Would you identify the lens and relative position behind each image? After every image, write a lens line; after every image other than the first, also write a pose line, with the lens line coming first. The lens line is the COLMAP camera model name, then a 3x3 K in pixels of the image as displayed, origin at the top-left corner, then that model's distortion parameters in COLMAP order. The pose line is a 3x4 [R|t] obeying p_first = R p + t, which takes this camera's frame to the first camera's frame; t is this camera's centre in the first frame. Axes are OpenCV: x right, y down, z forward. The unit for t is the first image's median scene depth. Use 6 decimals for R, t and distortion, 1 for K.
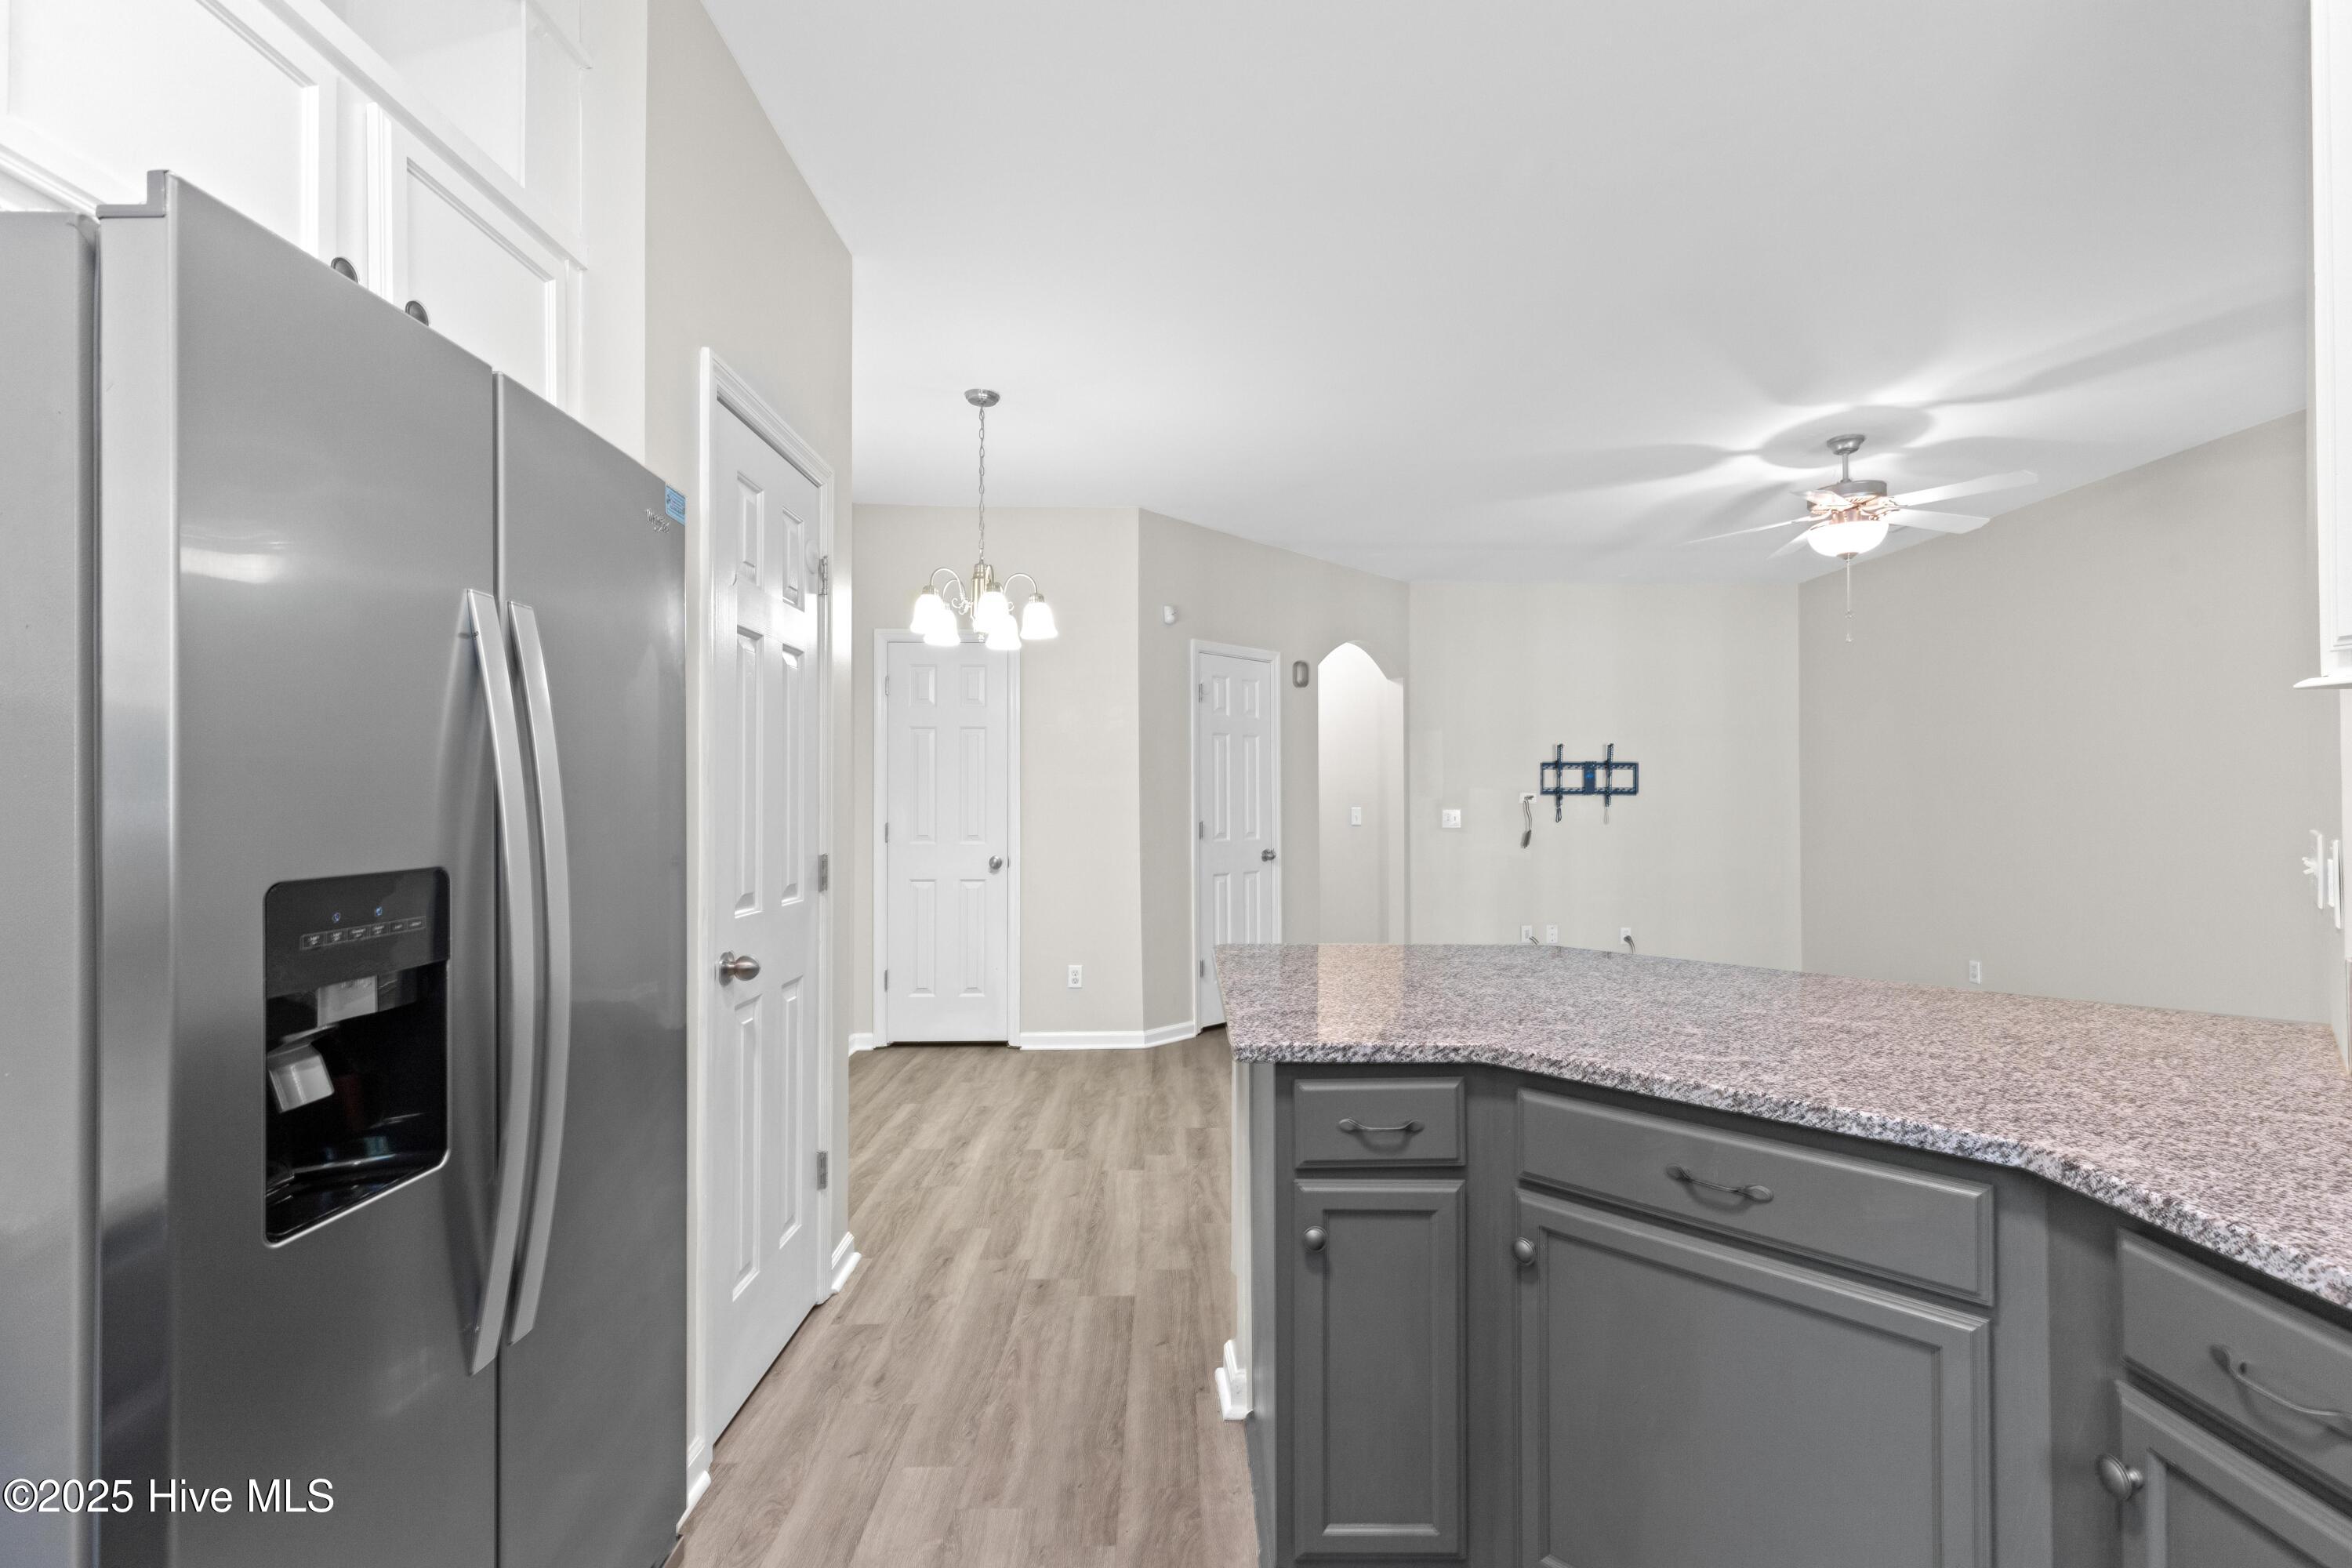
lens RADIAL K [[1071.5, 0, 1180.3], [0, 1071.5, 794.4], [0, 0, 1]] dist [0.007705, -0.001991]
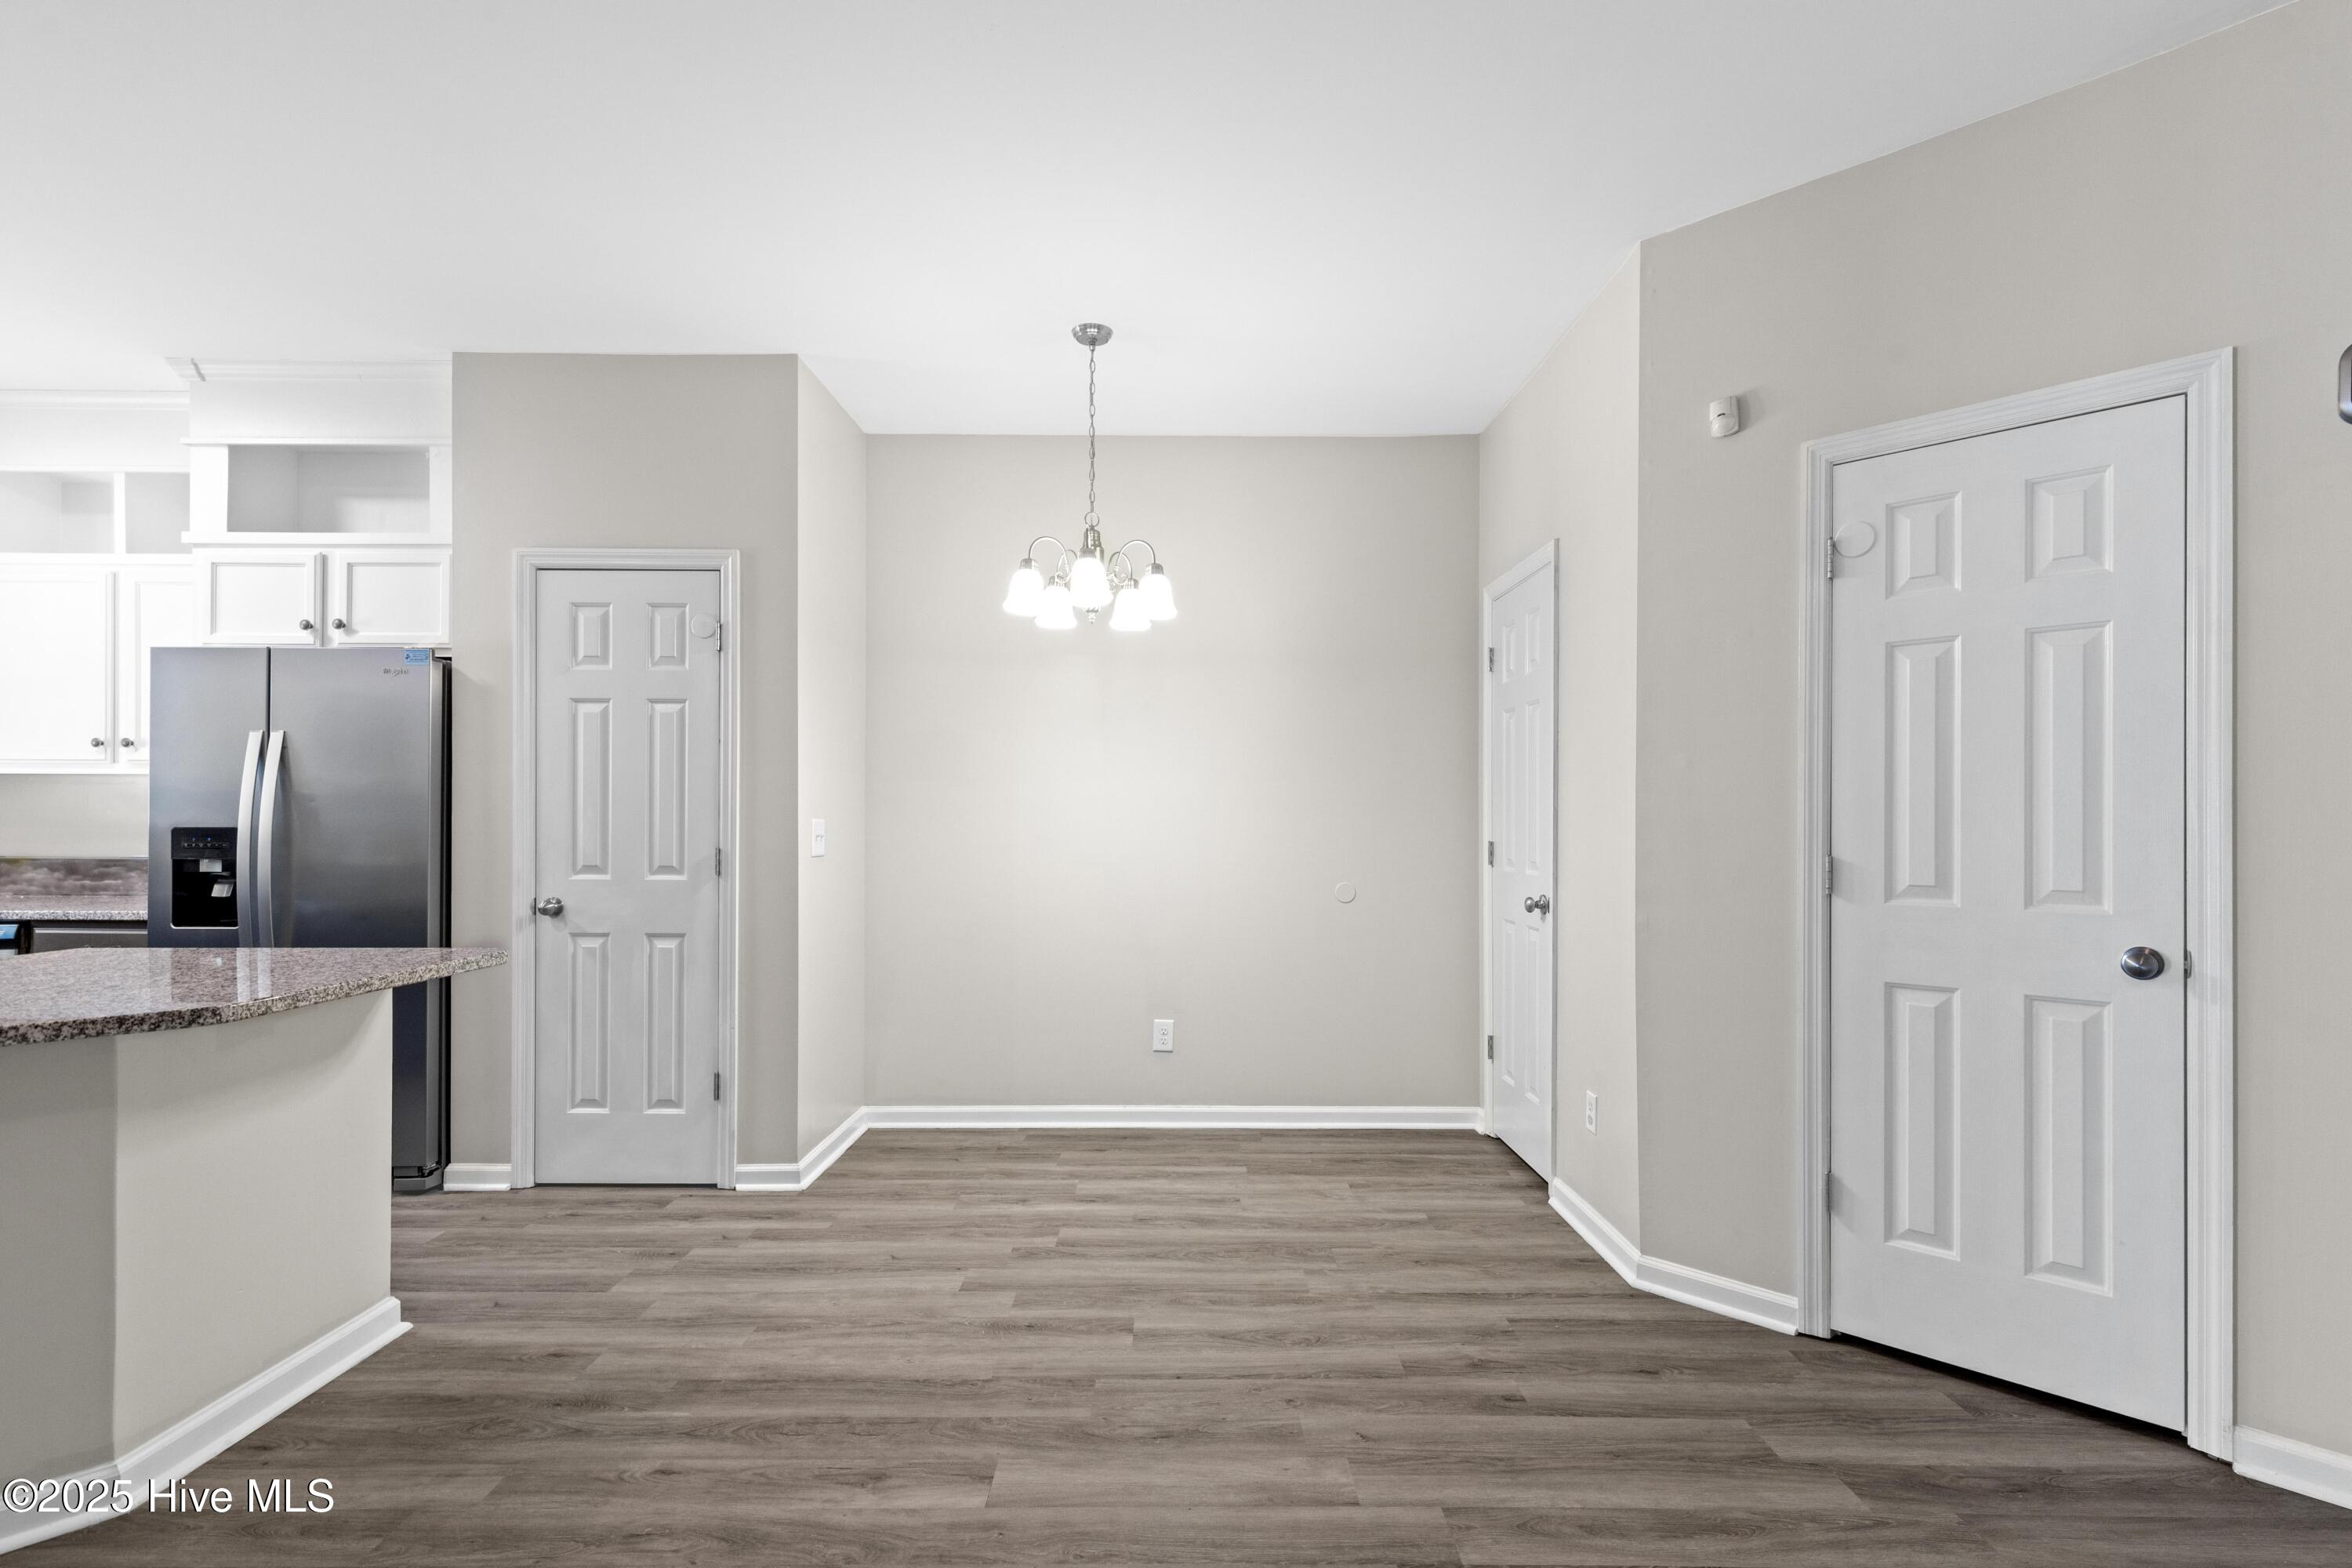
lens RADIAL K [[1071.5, 0, 1176.4], [0, 1071.5, 825.6], [0, 0, 1]] dist [0.007705, -0.001991]
pose [[-0.007789, 0.000940, -0.999969, 0.615868], [0.000475, 0.999999, 0.000936, 0.017138], [0.999970, -0.000468, -0.007790, 0.985491]]
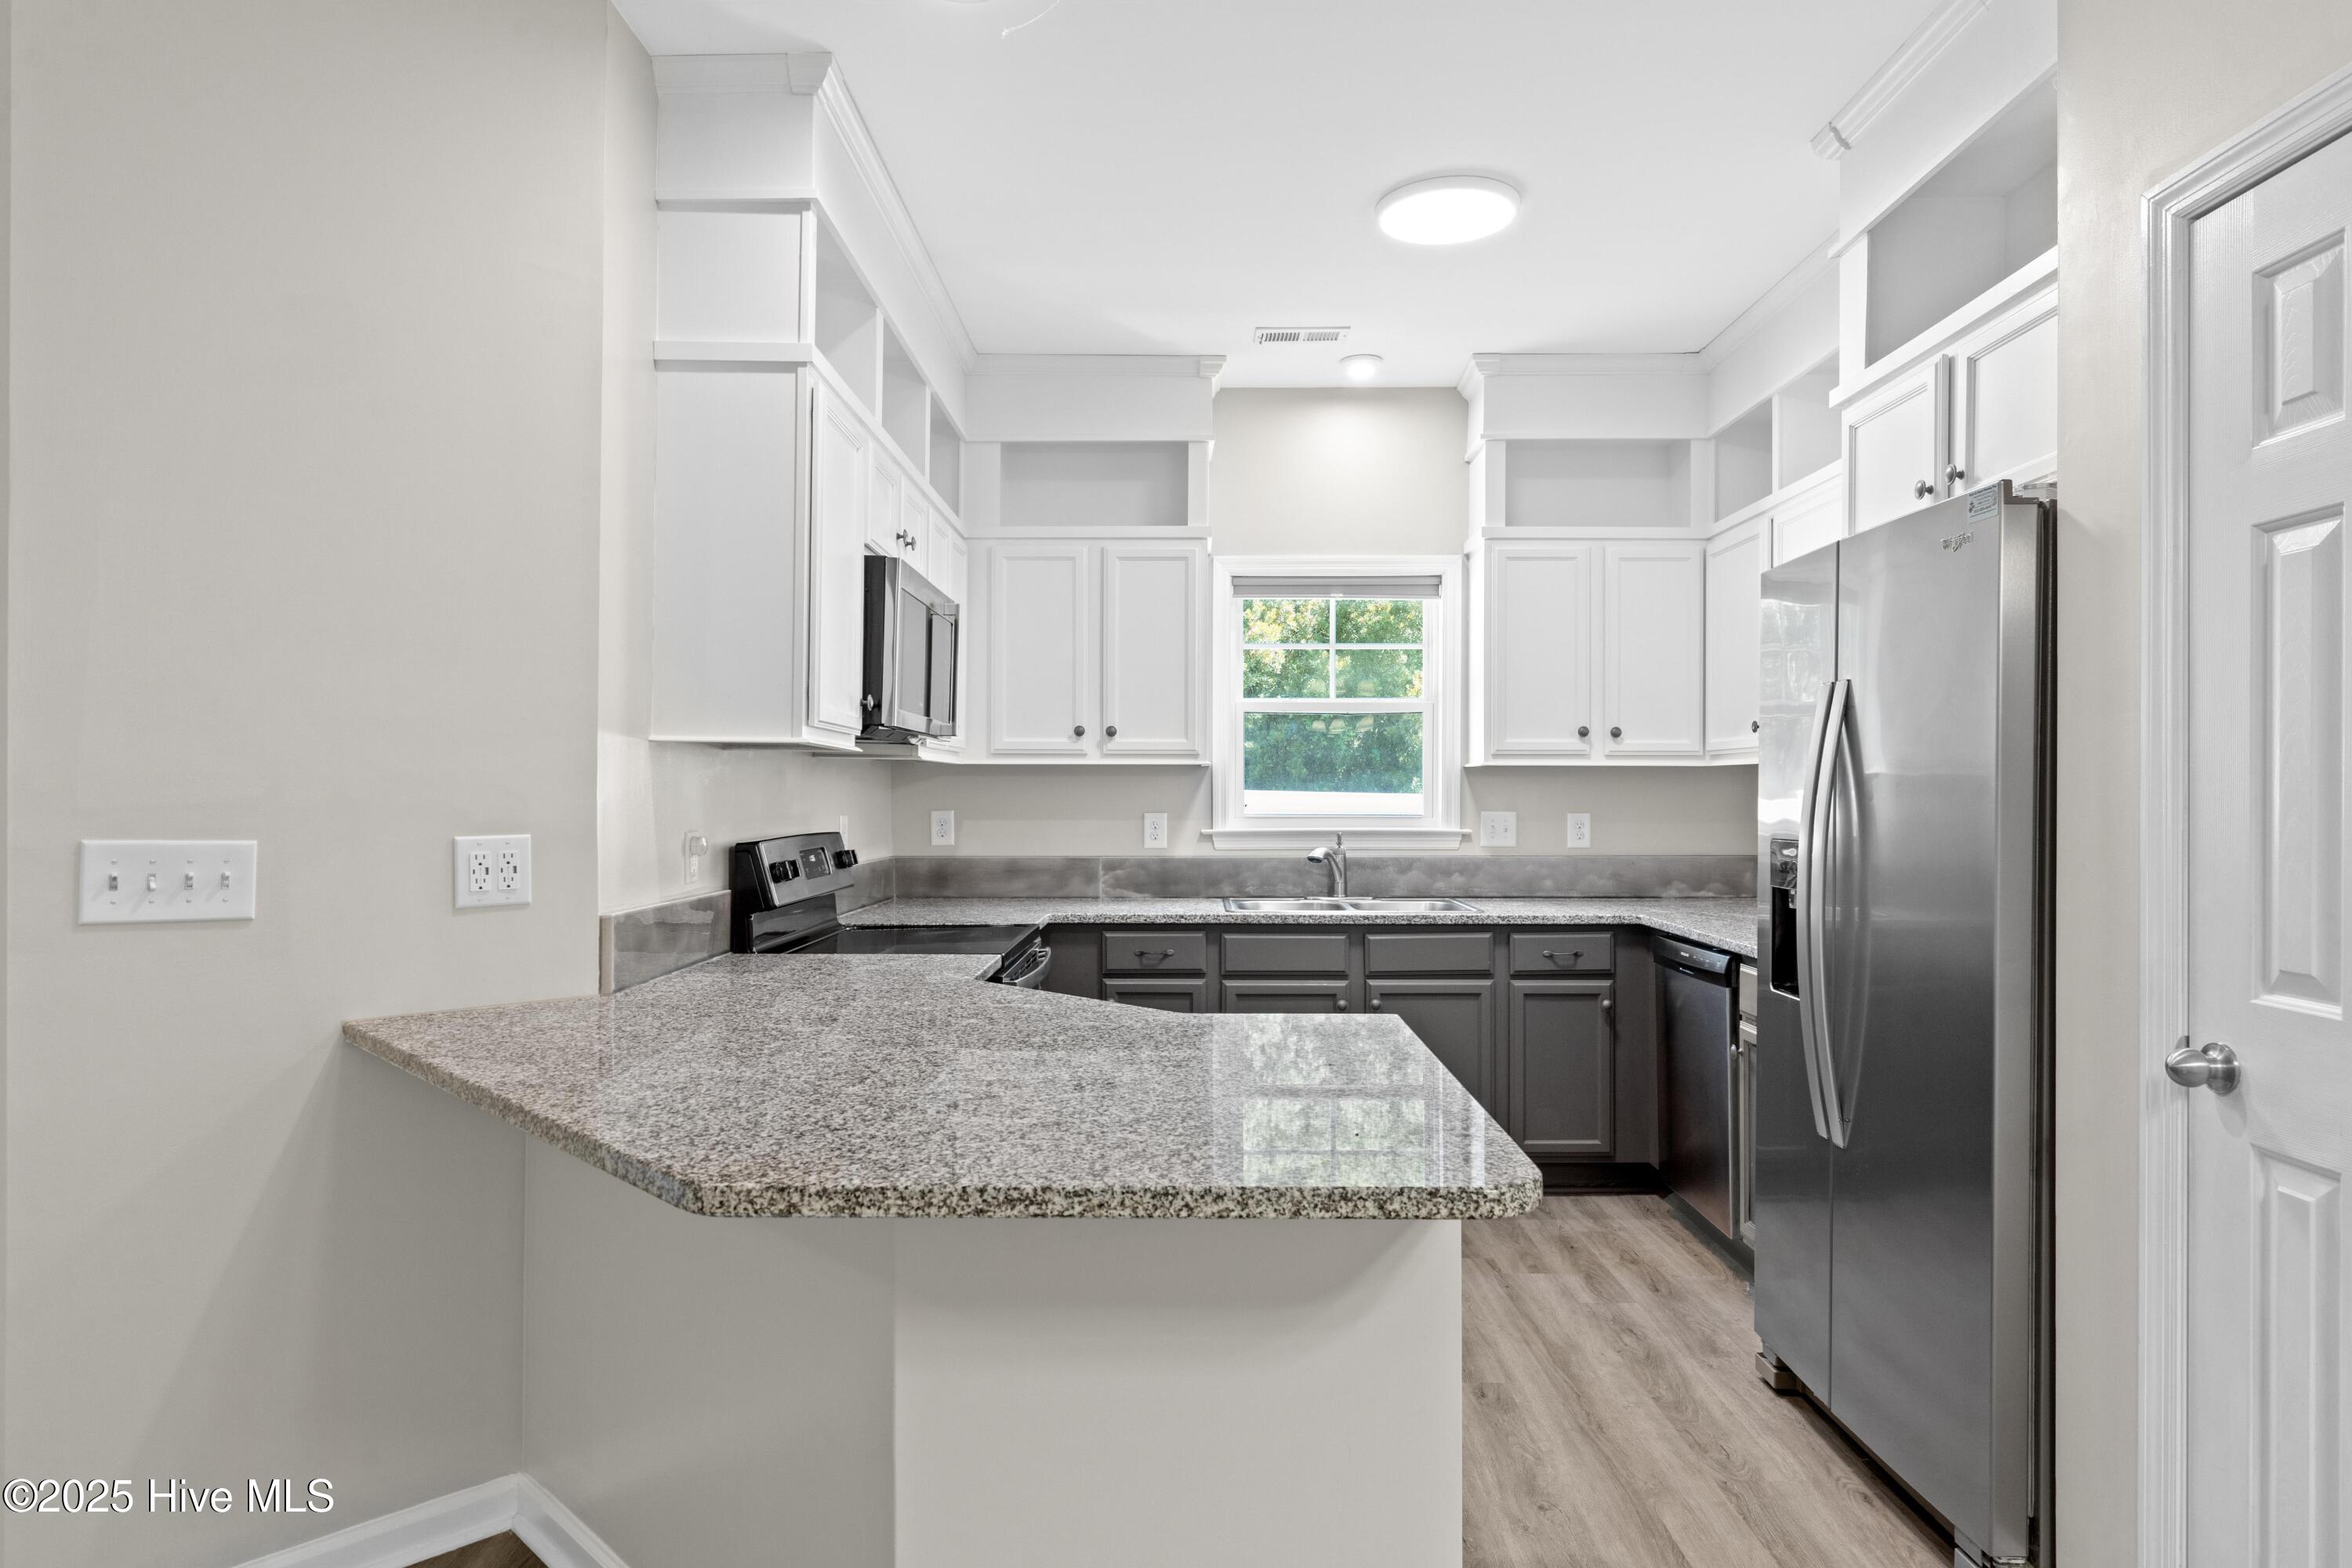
lens RADIAL K [[1359.9, 0, 1196.5], [0, 1359.9, 796.6], [0, 0, 1]] dist [-0.026925, 0.002858]
pose [[-0.999960, -0.000645, 0.008894, 0.092170], [-0.000687, 0.999989, -0.004712, 0.001059], [-0.008891, -0.004718, -0.999949, 0.903072]]
